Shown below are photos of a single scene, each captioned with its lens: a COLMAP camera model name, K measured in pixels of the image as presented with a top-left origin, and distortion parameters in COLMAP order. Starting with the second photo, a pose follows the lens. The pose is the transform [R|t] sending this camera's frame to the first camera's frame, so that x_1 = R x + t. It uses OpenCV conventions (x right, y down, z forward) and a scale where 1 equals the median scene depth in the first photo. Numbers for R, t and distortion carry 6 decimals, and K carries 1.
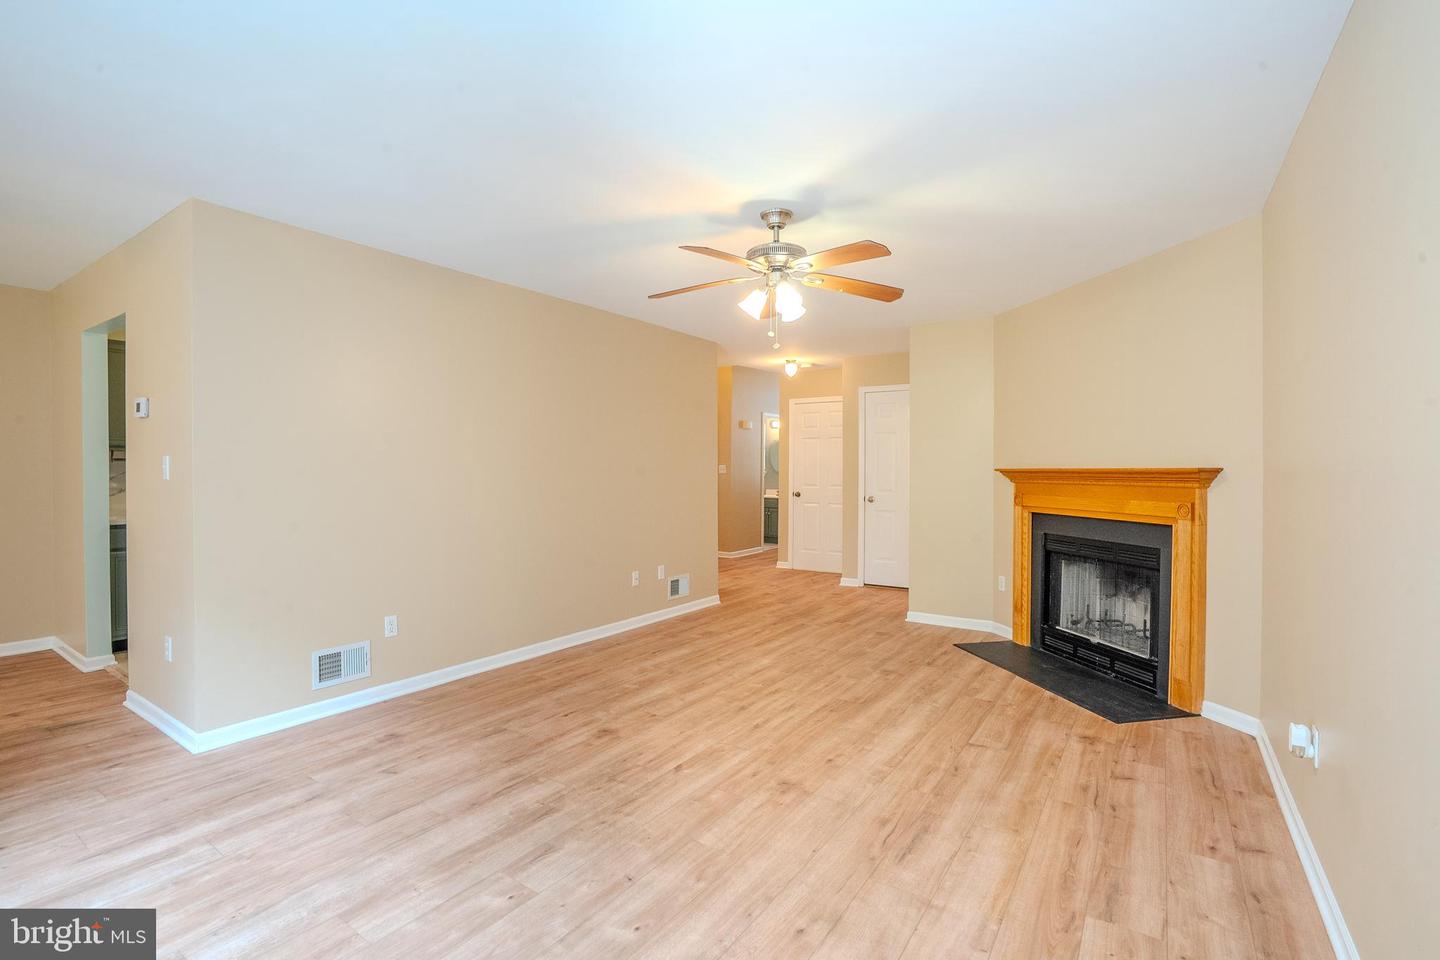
lens RADIAL K [[675.2, 0, 720.0], [0, 675.2, 480.0], [0, 0, 1]] dist [-0.069090, 0.028774]
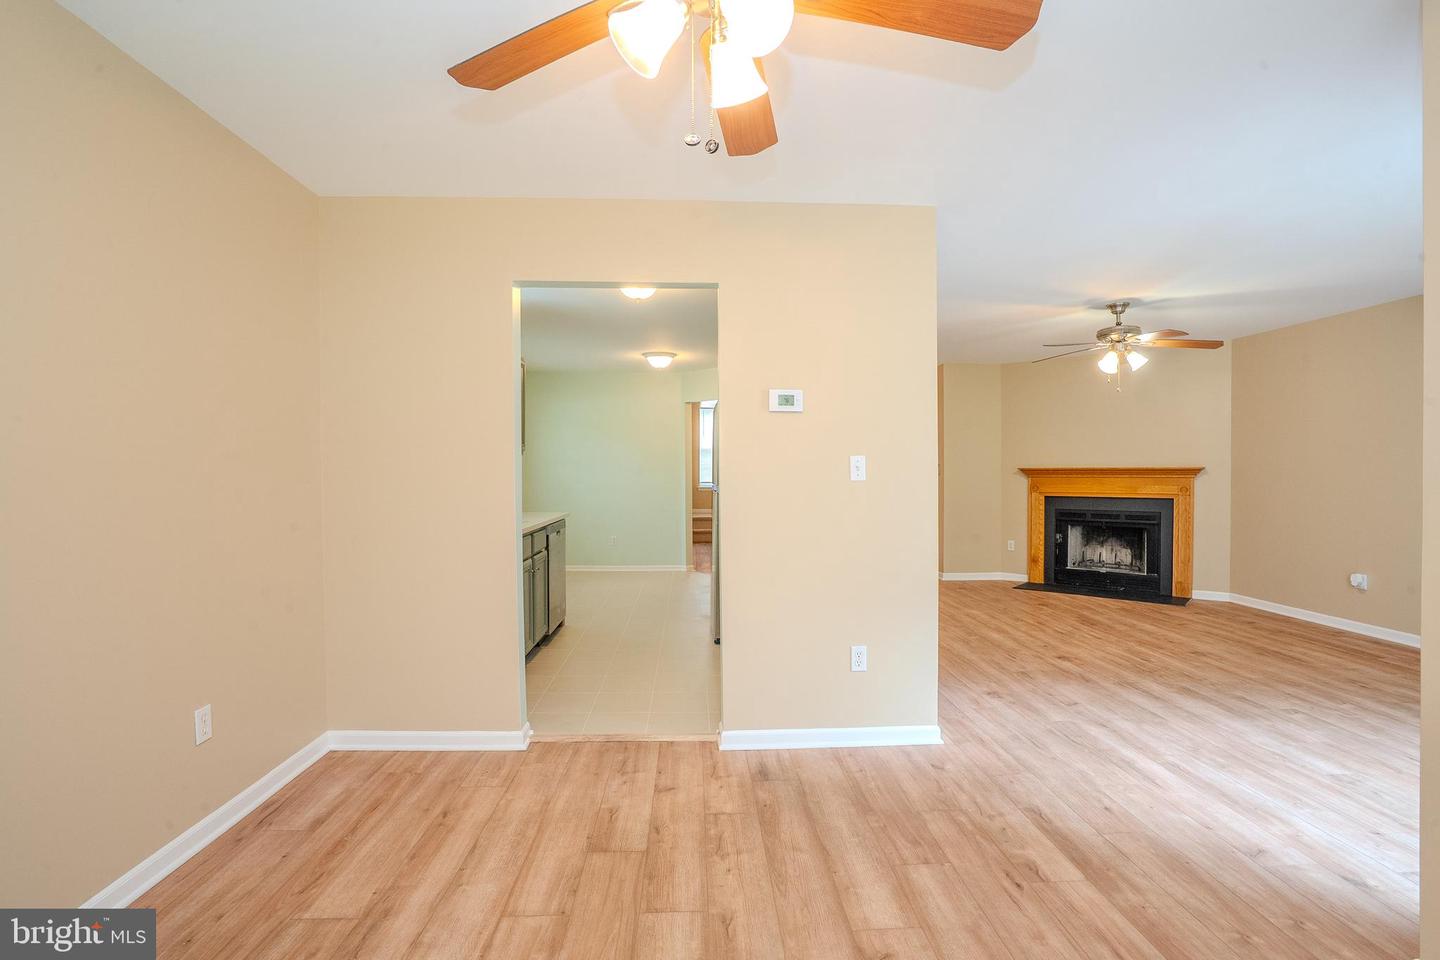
lens RADIAL K [[675.2, 0, 720.0], [0, 675.2, 480.0], [0, 0, 1]] dist [-0.069090, 0.028774]
pose [[0.792769, -0.012014, 0.609404, -1.547635], [0.012092, 0.999919, 0.003982, -0.006575], [-0.609402, 0.004212, 0.792850, 0.335886]]
